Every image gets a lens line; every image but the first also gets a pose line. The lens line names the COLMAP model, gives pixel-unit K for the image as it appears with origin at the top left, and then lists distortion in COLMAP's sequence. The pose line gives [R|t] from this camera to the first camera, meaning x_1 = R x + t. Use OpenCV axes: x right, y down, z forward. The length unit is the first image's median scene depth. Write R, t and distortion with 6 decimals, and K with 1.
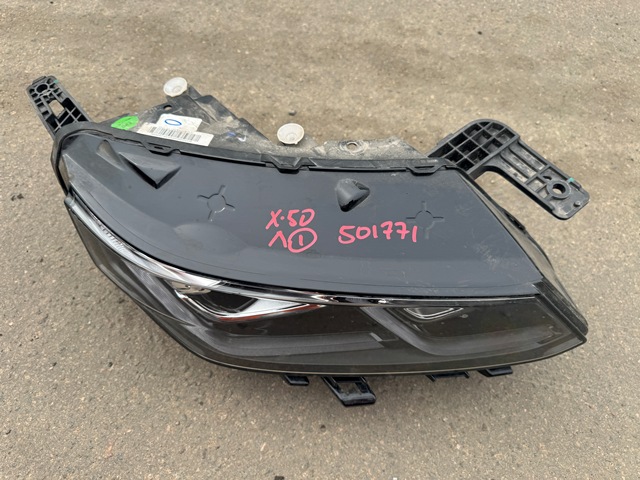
lens RADIAL K [[467.4, 0, 320.0], [0, 467.4, 240.0], [0, 0, 1]] dist [0.003250, -0.035815]
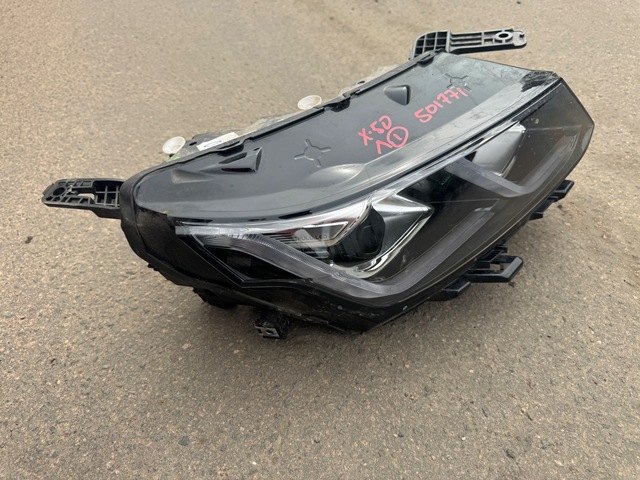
lens RADIAL K [[467.4, 0, 320.0], [0, 467.4, 240.0], [0, 0, 1]] dist [0.003250, -0.035815]
pose [[0.763888, -0.526306, 0.373466, -0.554299], [0.620028, 0.759049, -0.198519, 0.223775], [-0.178997, 0.383206, 0.906153, 0.111190]]
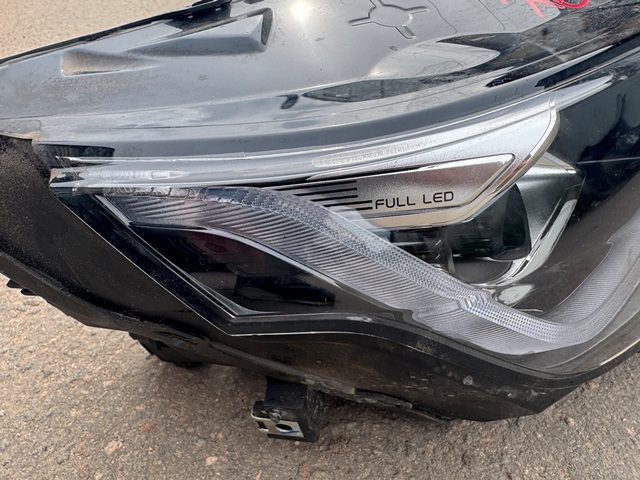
lens RADIAL K [[448.5, 0, 268.5], [0, 448.5, 239.4], [0, 0, 1]] dist [-0.040066, -0.000850]
pose [[0.768164, -0.507310, 0.390590, -0.464951], [0.623295, 0.732018, -0.275051, 0.096187], [-0.146383, 0.454737, 0.878514, 0.594049]]
